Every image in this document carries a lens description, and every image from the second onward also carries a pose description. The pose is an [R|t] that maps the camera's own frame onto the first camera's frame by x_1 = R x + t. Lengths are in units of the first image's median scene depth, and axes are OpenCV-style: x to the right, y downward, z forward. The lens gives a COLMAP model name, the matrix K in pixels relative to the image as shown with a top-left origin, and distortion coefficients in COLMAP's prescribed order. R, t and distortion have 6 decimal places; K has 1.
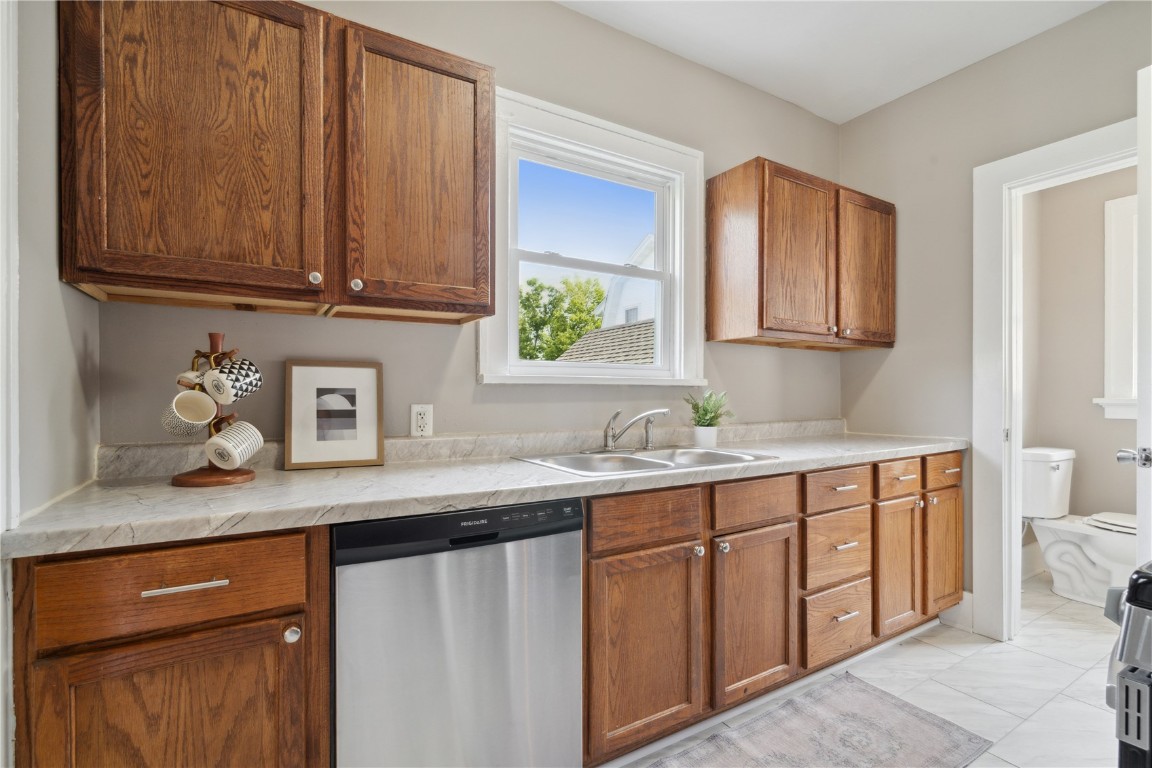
lens RADIAL K [[524.7, 0, 574.7], [0, 524.7, 397.1], [0, 0, 1]] dist [-0.001456, 0.000316]
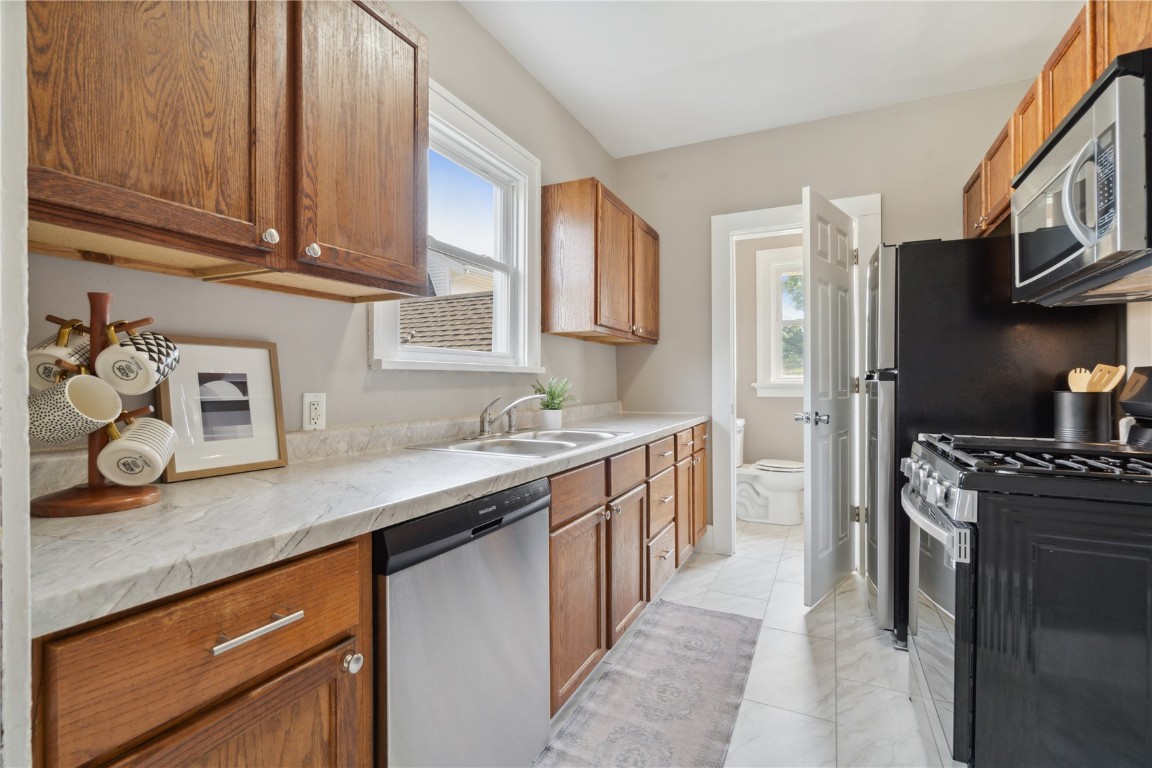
lens RADIAL K [[523.3, 0, 576.0], [0, 523.3, 384.0], [0, 0, 1]] dist [0.000268, 0.000353]
pose [[0.840634, -0.004216, 0.541587, -0.470829], [0.004729, 0.999989, 0.000444, 0.001545], [-0.541582, 0.002187, 0.840645, 0.062824]]
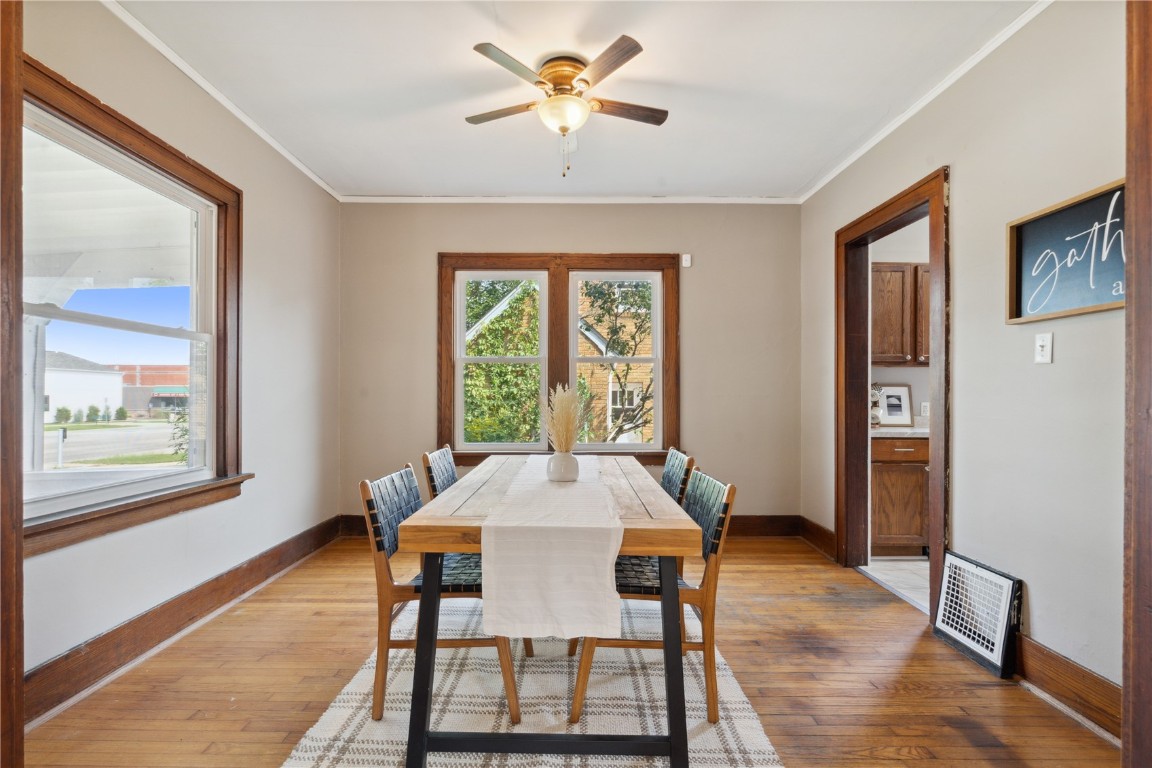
lens RADIAL K [[524.7, 0, 574.7], [0, 524.7, 397.1], [0, 0, 1]] dist [-0.001456, 0.000316]
pose [[0.857570, 0.000446, -0.514366, -0.511718], [-0.002132, 0.999994, -0.002686, 0.001814], [0.514362, 0.003400, 0.857566, -2.115729]]
